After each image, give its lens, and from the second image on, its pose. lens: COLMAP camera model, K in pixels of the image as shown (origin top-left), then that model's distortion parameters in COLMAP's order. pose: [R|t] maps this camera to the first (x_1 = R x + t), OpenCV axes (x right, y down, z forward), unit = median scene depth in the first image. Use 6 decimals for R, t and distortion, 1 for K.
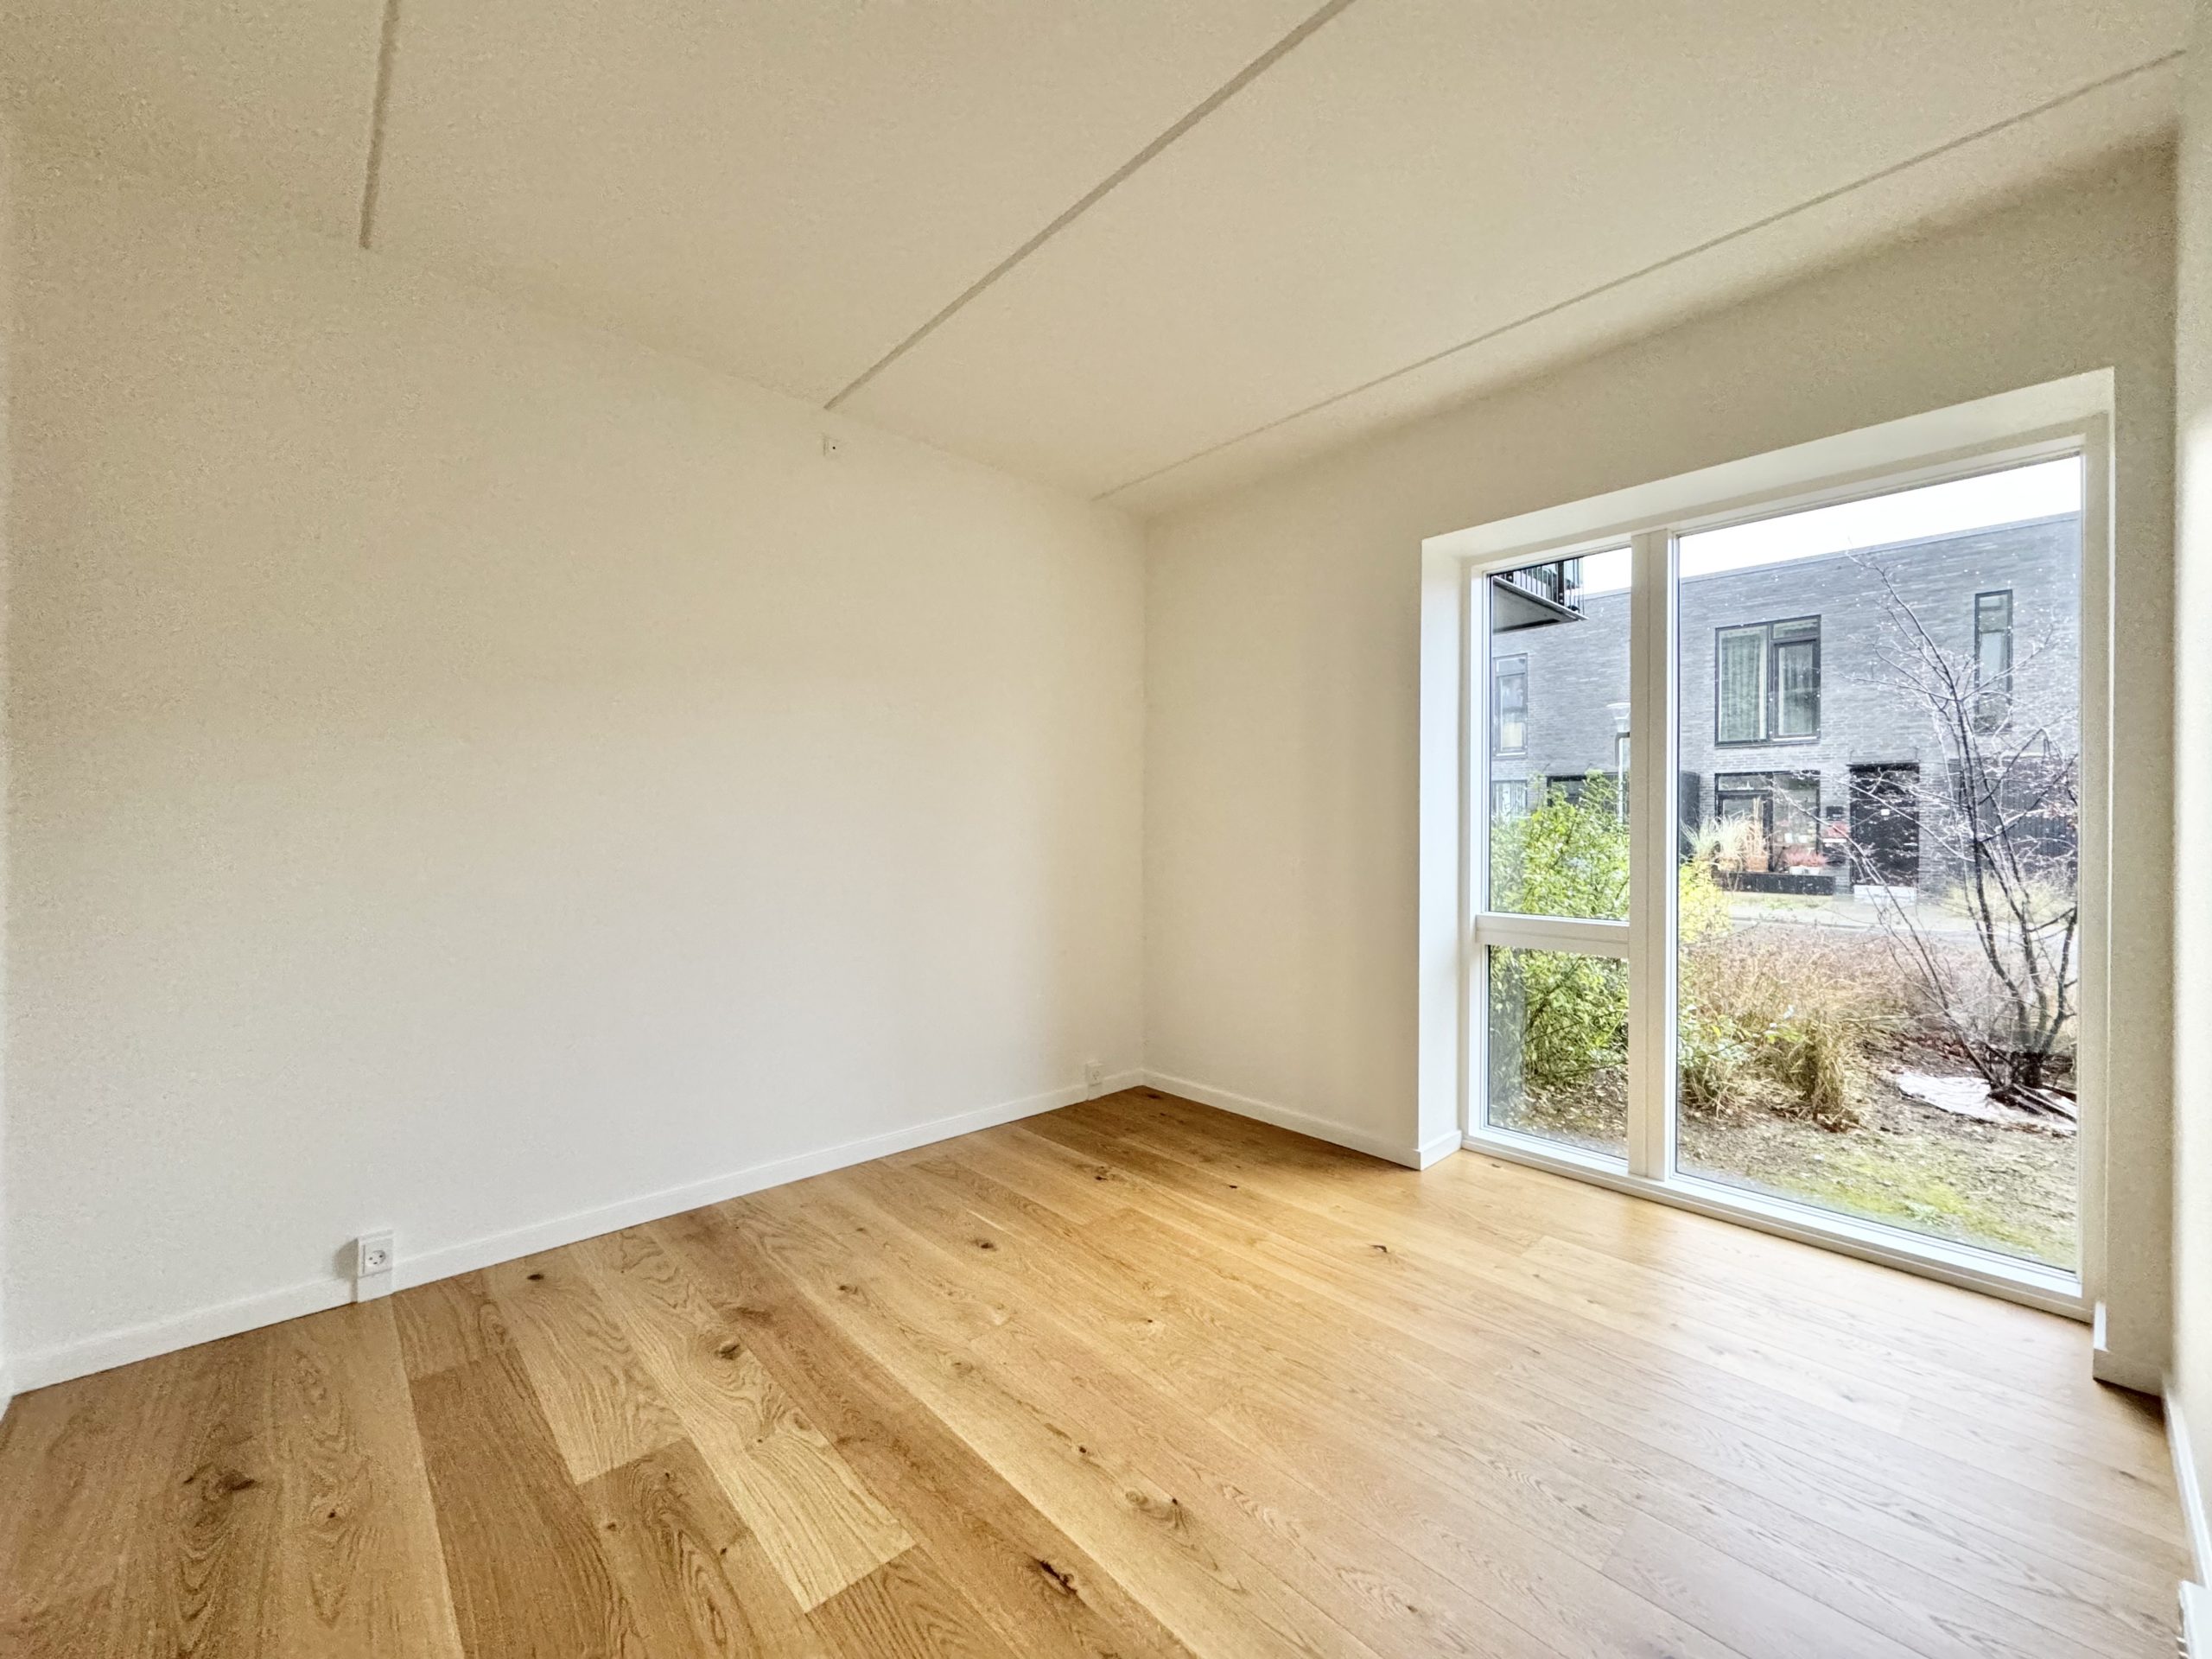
lens RADIAL K [[873.9, 0, 1107.8], [0, 873.9, 826.2], [0, 0, 1]] dist [0.000963, -0.000204]
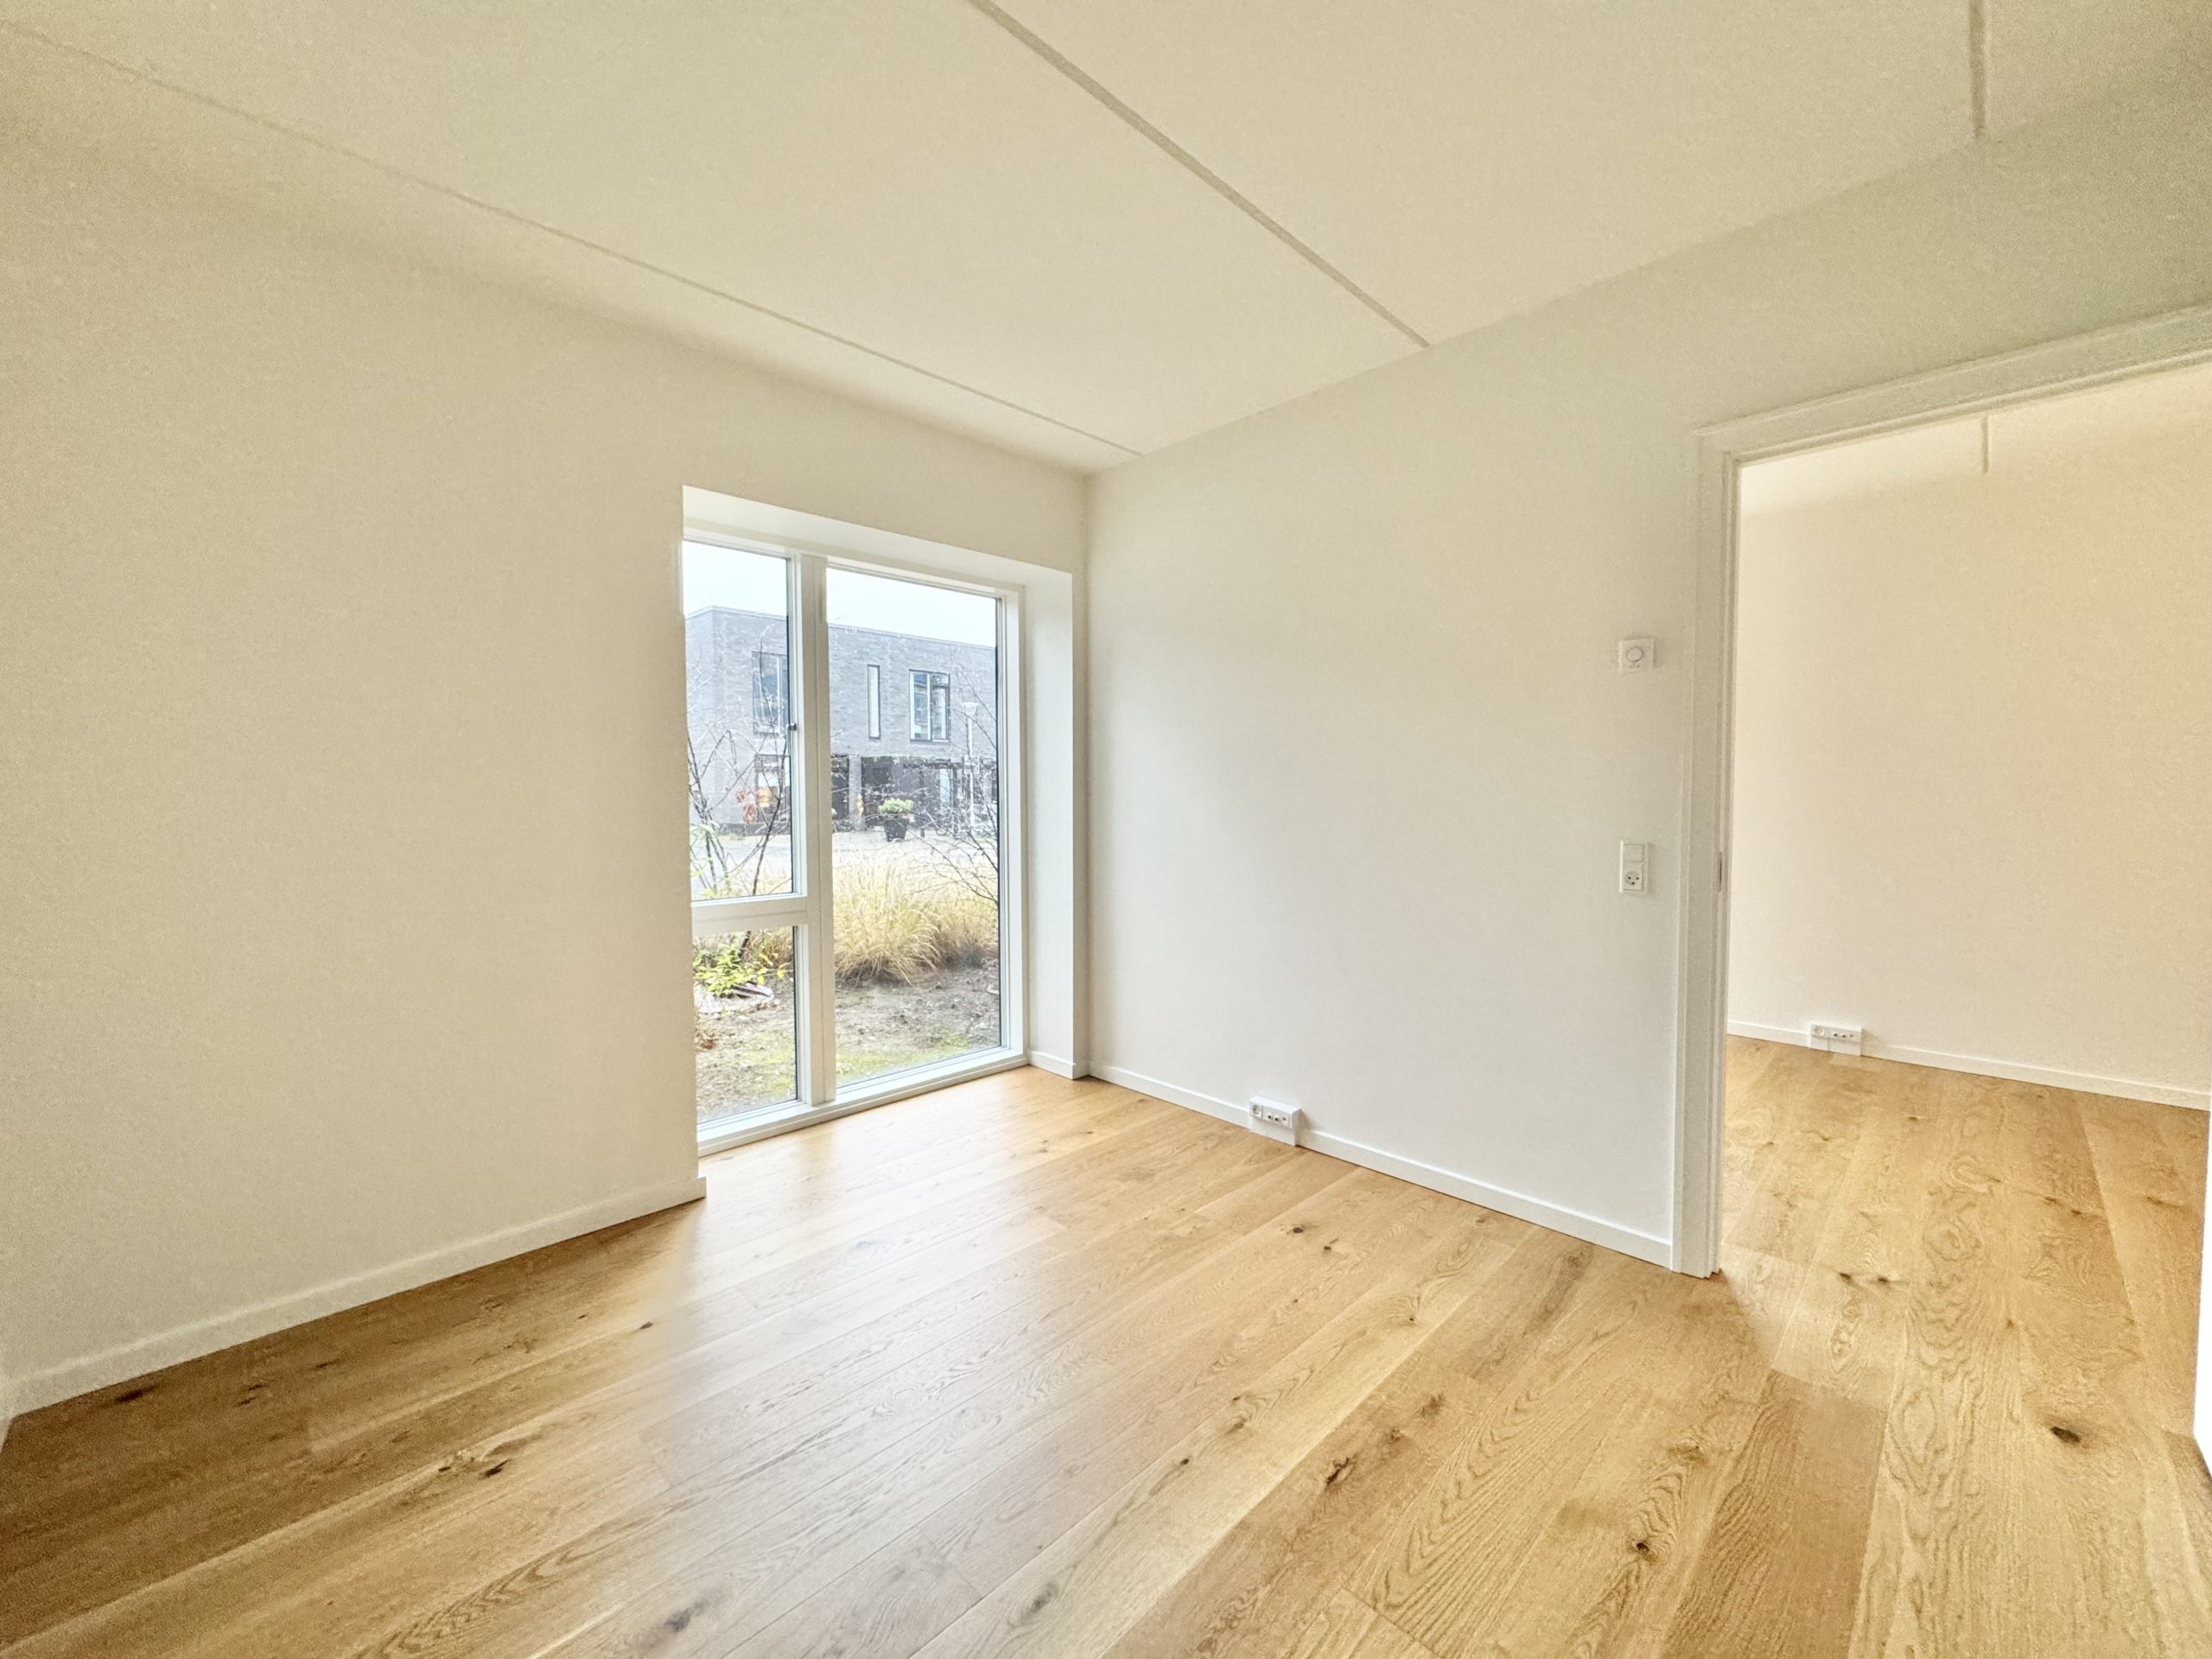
lens RADIAL K [[873.9, 0, 1107.8], [0, 873.9, 826.2], [0, 0, 1]] dist [0.000963, -0.000204]
pose [[-0.020351, -0.047023, 0.998686, -0.571396], [0.004567, 0.998879, 0.047125, -0.030311], [-0.999782, 0.005520, -0.020114, 0.641959]]
